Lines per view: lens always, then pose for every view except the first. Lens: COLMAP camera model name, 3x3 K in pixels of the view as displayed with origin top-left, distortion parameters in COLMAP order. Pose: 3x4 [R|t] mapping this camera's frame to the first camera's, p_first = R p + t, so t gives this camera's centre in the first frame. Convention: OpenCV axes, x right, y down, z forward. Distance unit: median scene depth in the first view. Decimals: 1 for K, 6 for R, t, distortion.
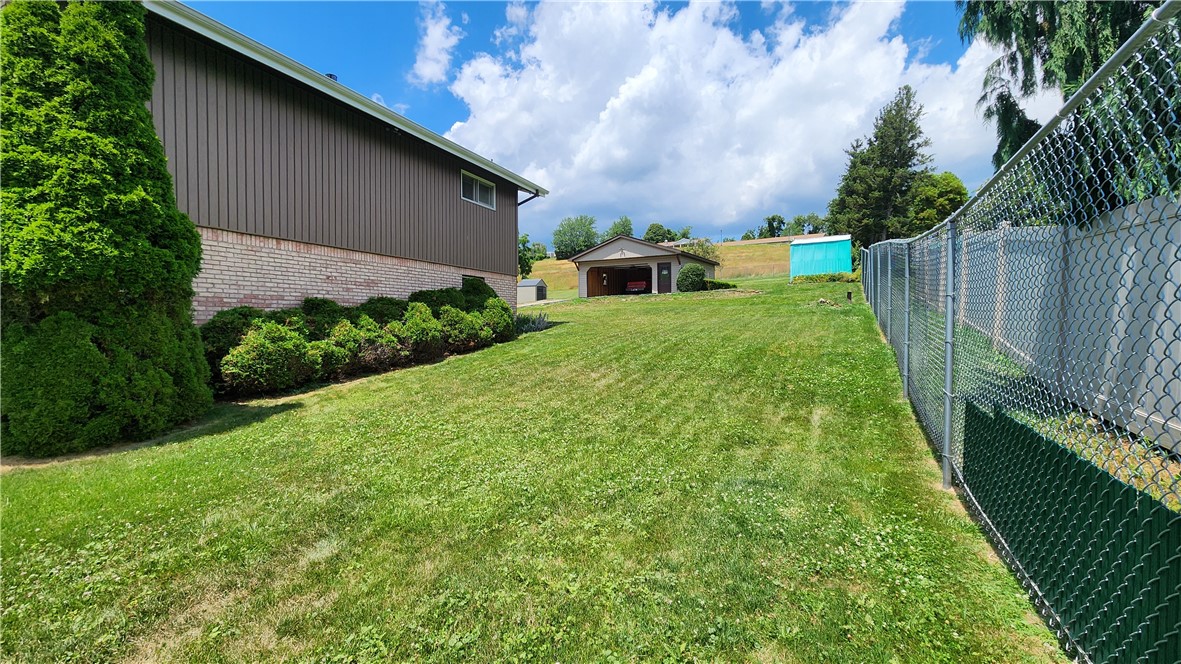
lens RADIAL K [[485.1, 0, 590.5], [0, 485.1, 332.0], [0, 0, 1]] dist [0.000128, -0.000256]
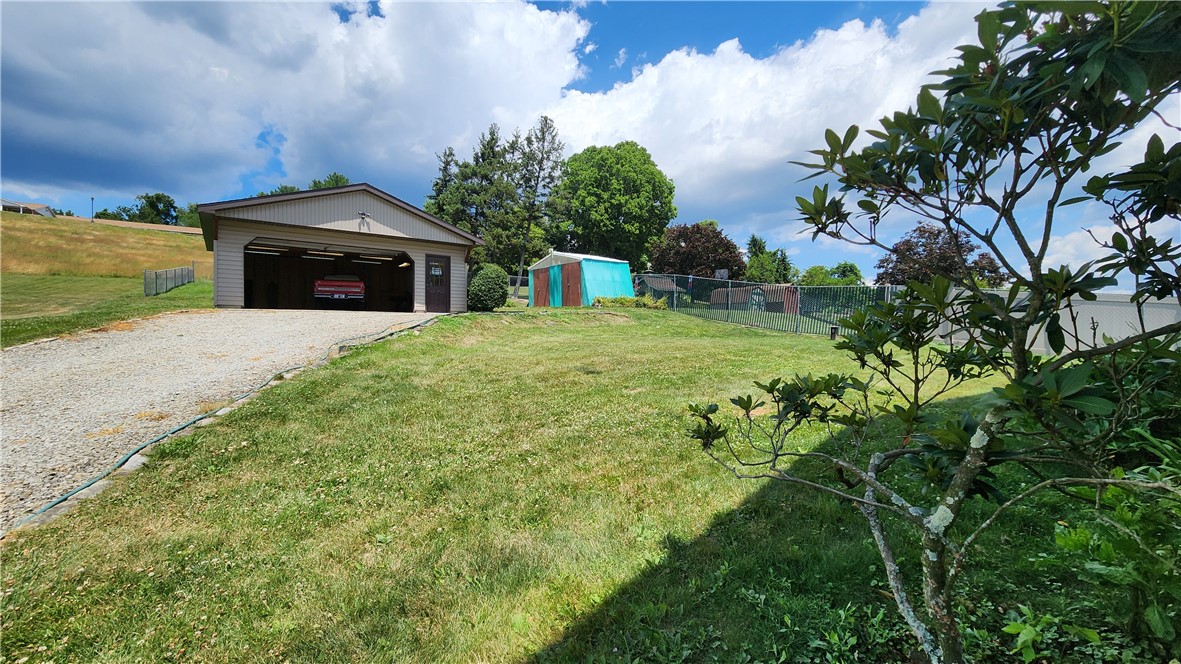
lens RADIAL K [[485.1, 0, 590.5], [0, 485.1, 332.0], [0, 0, 1]] dist [0.000128, -0.000256]
pose [[0.381457, 0.001003, 0.924386, -0.297650], [0.022008, 0.999706, -0.010167, -0.042956], [-0.924125, 0.024222, 0.381323, 0.607067]]
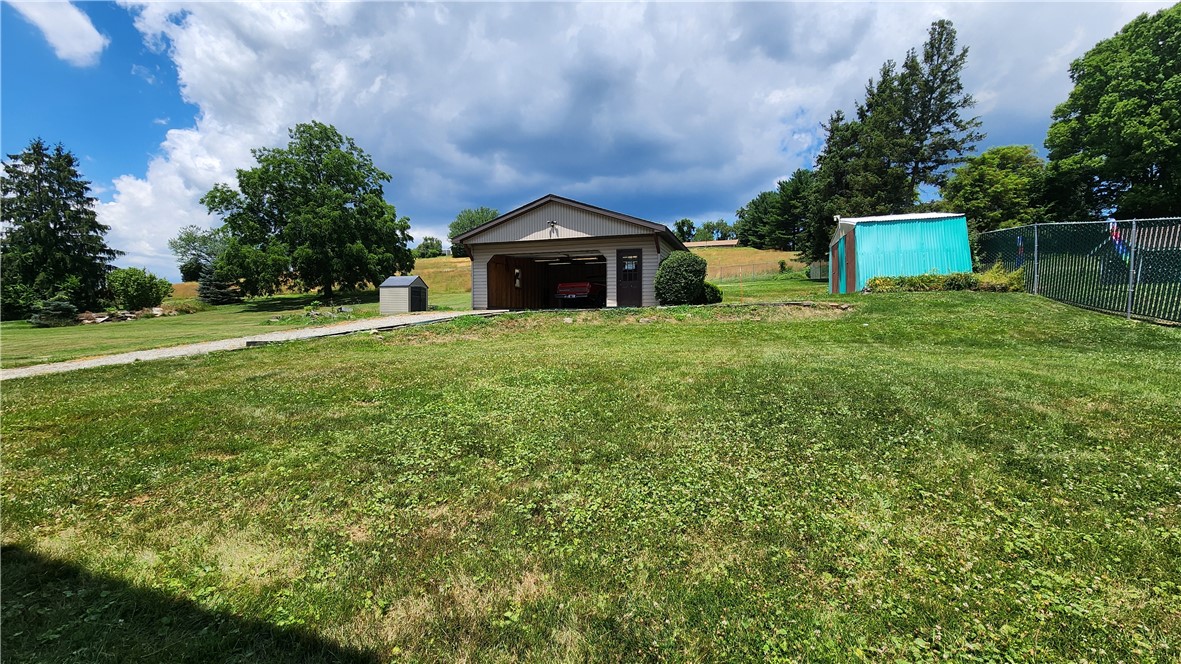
lens RADIAL K [[480.4, 0, 590.5], [0, 480.4, 332.0], [0, 0, 1]] dist [-0.000060, -0.000715]
pose [[0.980157, 0.001103, 0.198218, -0.000314], [-0.000018, 0.999985, -0.005474, -0.045205], [-0.198221, 0.005361, 0.980143, 0.463704]]
